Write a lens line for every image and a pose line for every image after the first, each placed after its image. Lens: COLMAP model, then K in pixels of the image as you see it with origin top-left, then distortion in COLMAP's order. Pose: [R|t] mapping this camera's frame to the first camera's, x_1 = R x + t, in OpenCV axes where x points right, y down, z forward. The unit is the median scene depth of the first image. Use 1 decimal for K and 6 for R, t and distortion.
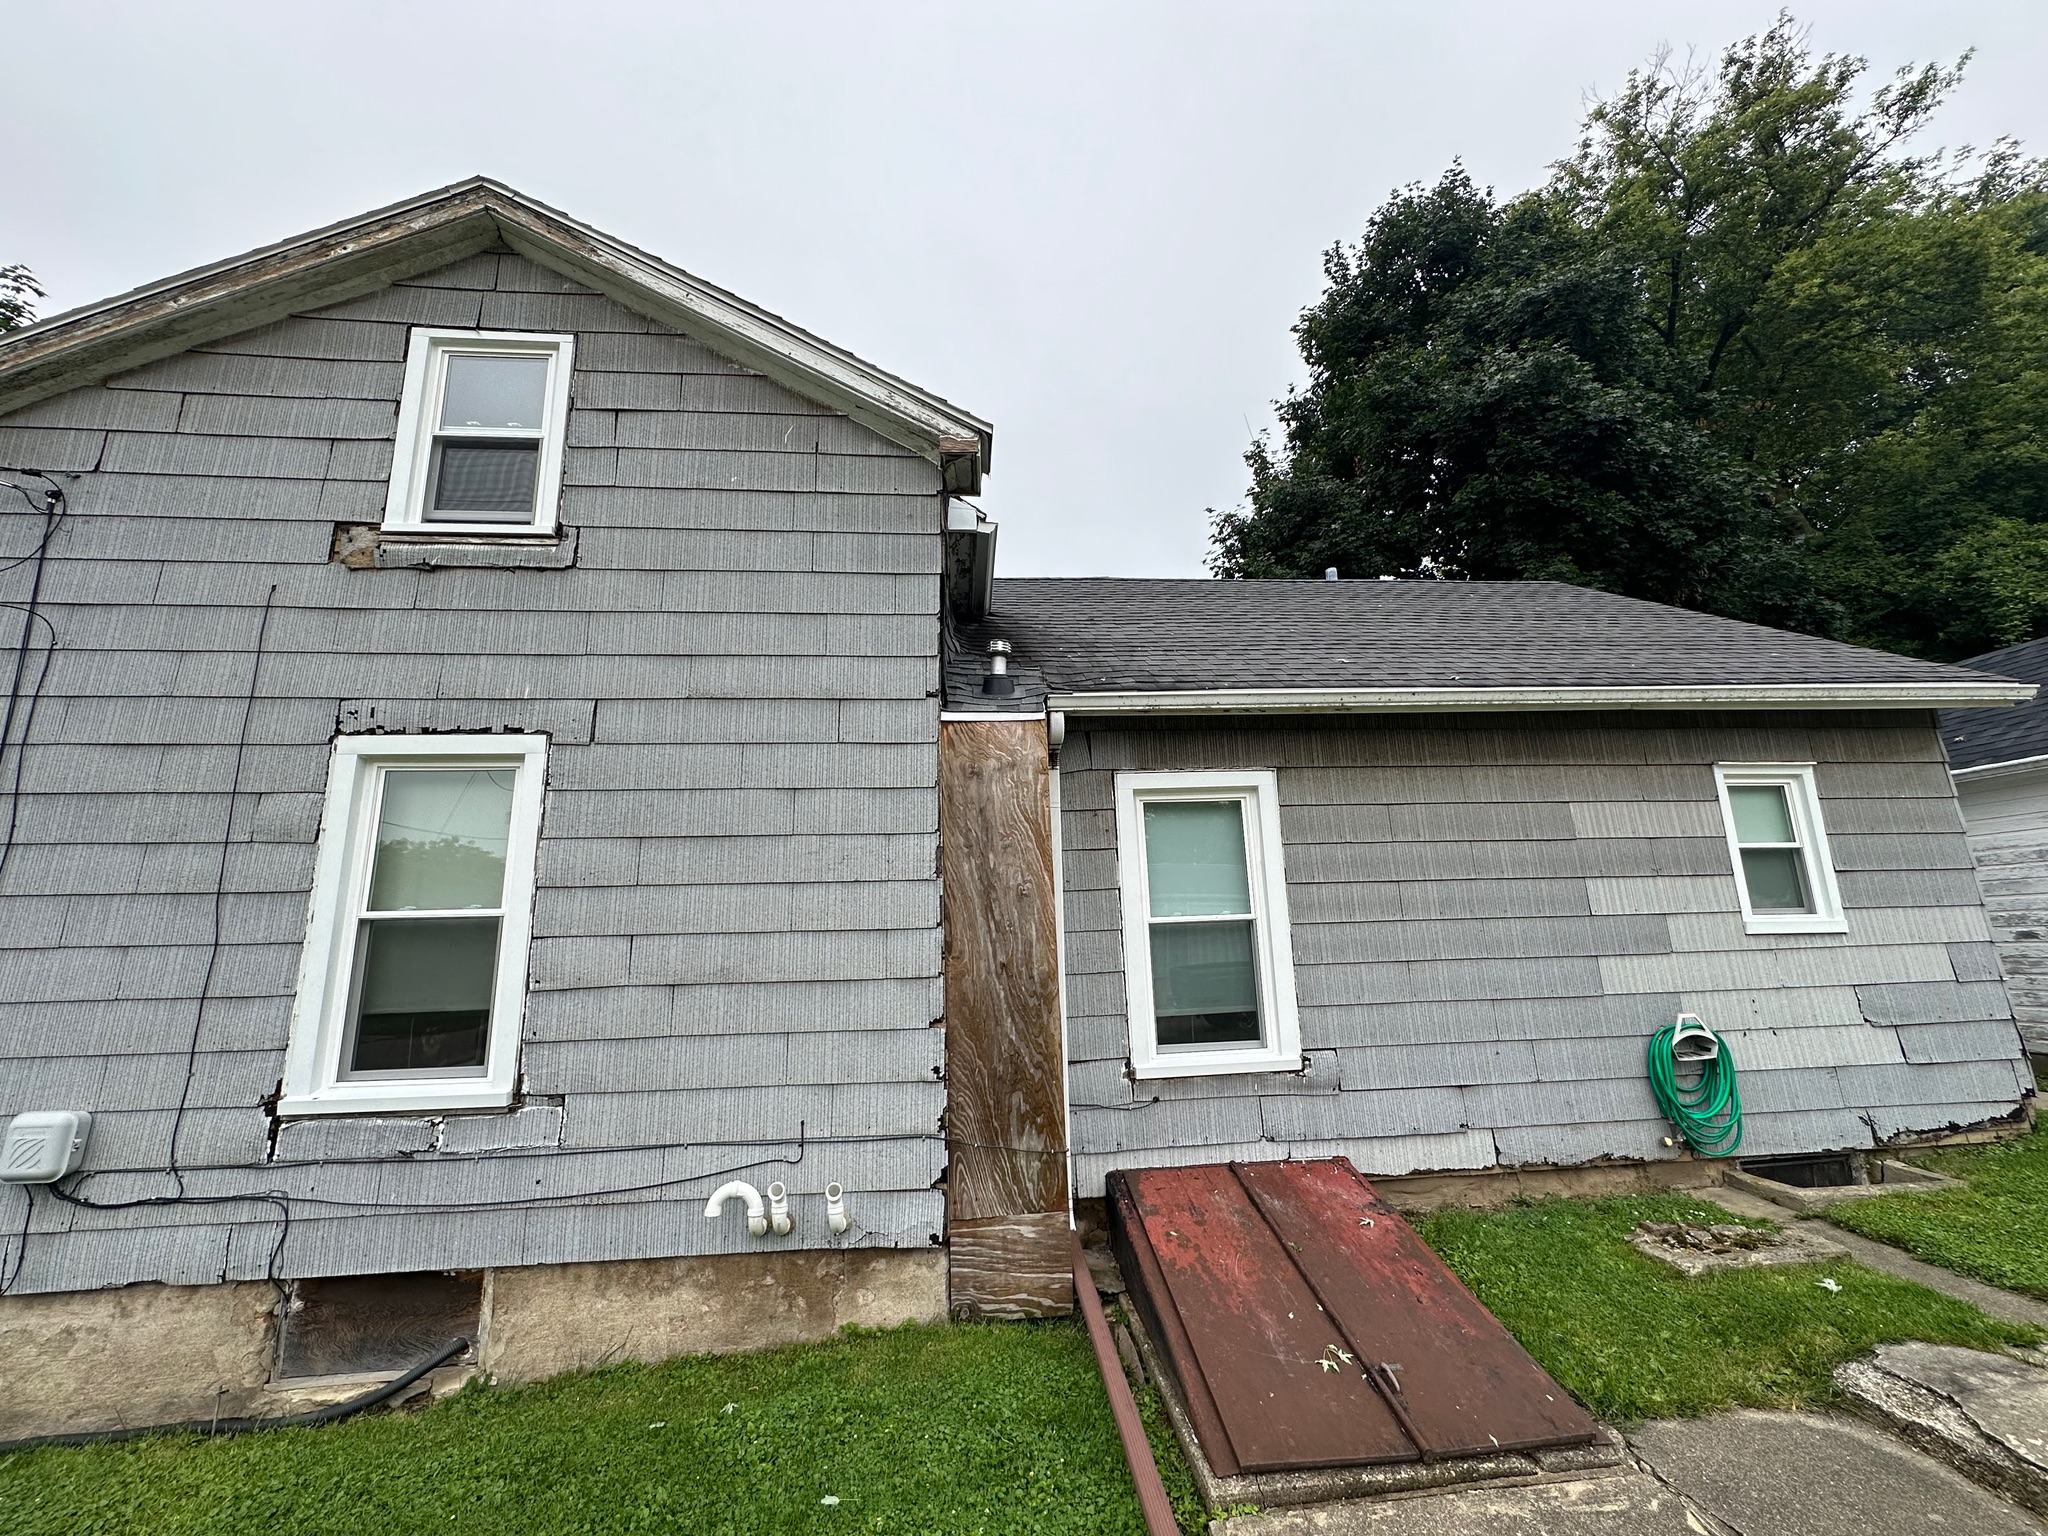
lens RADIAL K [[822.3, 0, 1003.7], [0, 822.3, 771.8], [0, 0, 1]] dist [-0.003270, 0.000753]
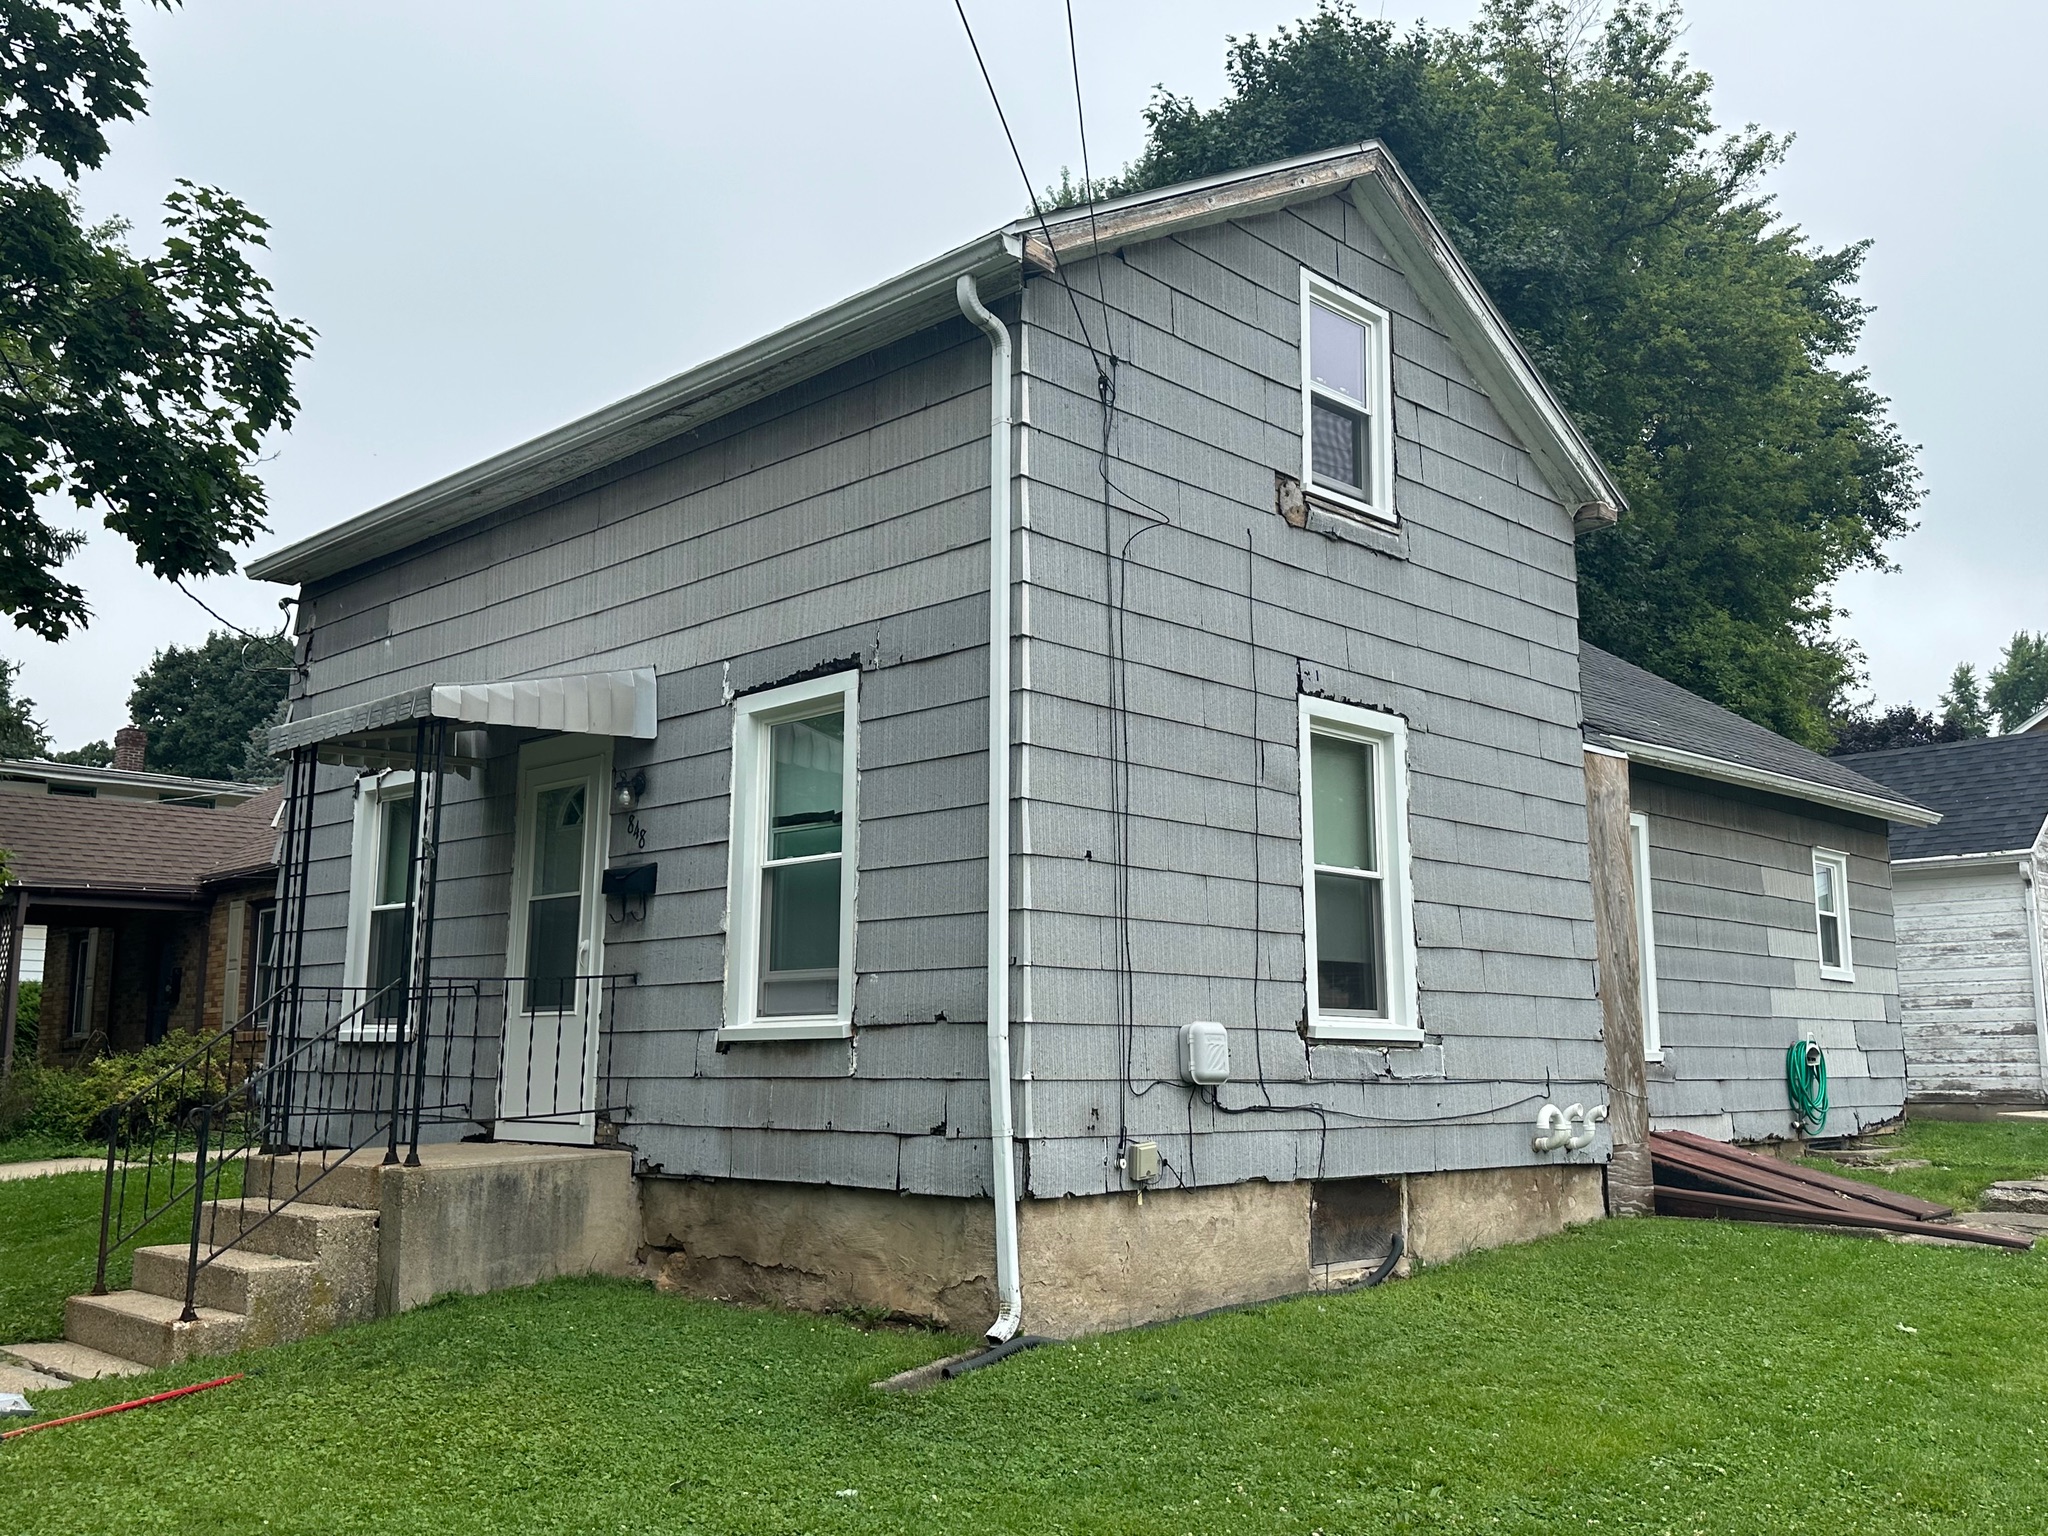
lens RADIAL K [[1786.0, 0, 1004.6], [0, 1786.0, 778.6], [0, 0, 1]] dist [0.122342, -0.076027]
pose [[0.770610, 0.125479, 0.624833, -2.406997], [-0.152227, 0.988287, -0.010725, 0.138367], [-0.618860, -0.086851, 0.780685, -0.533142]]
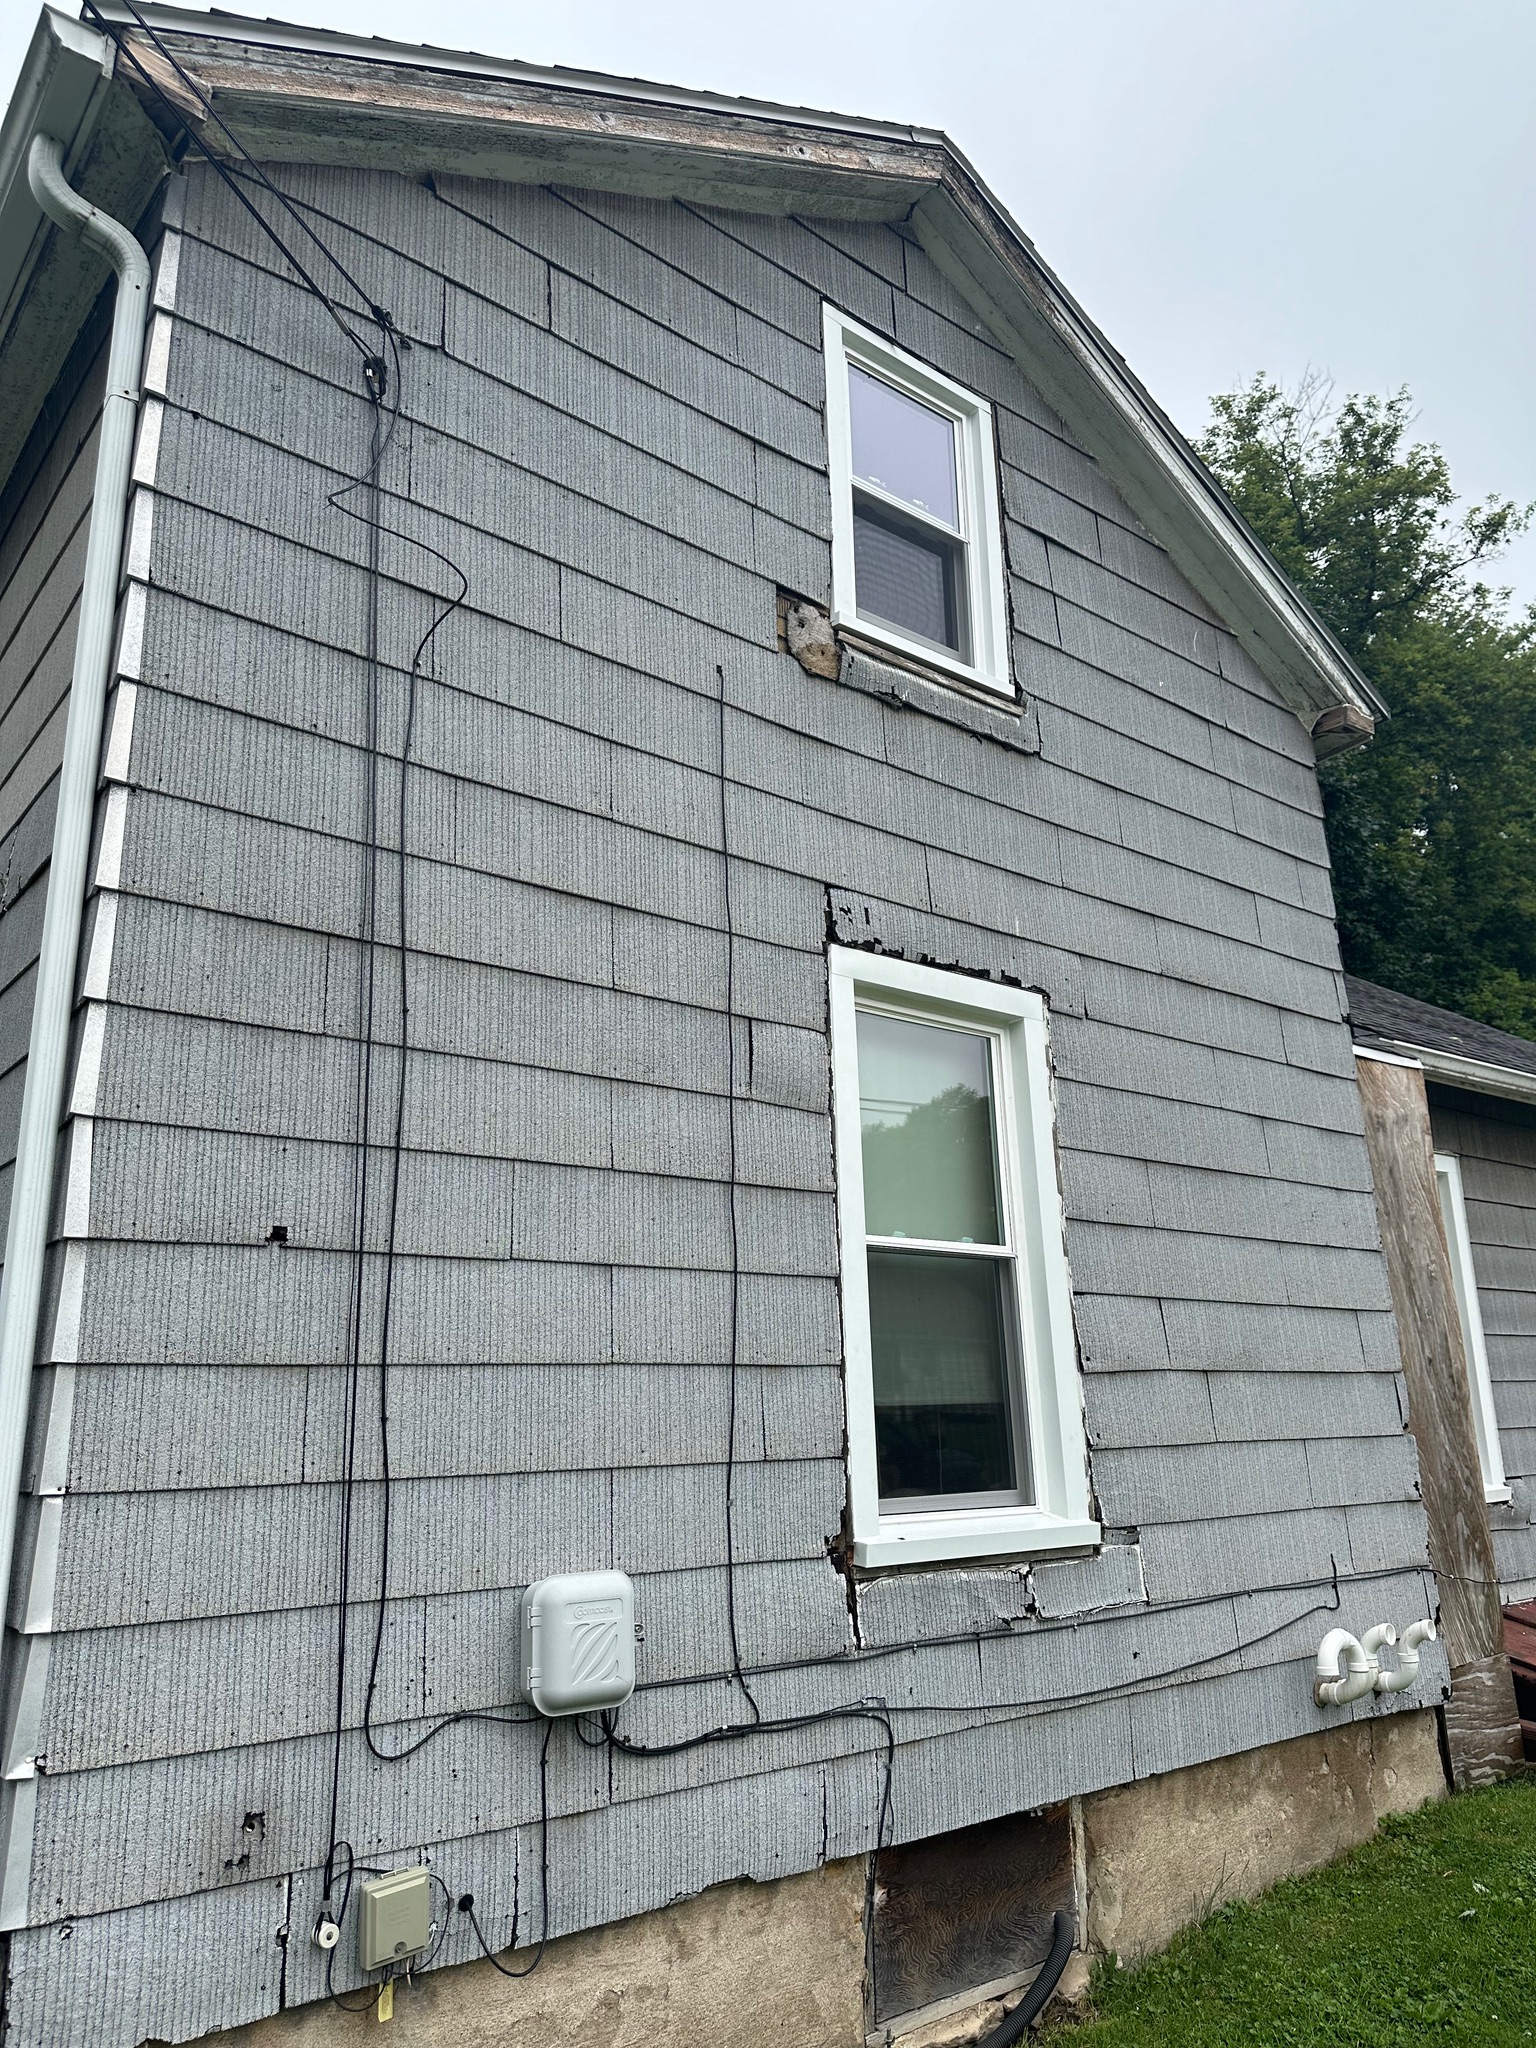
lens RADIAL K [[1434.1, 0, 770.2], [0, 1434.1, 1027.7], [0, 0, 1]] dist [0.085377, -0.117176]
pose [[0.830662, 0.151051, 0.535896, -1.353213], [-0.110994, 0.988102, -0.106467, 0.131035], [-0.545602, 0.028957, 0.837544, 0.126287]]
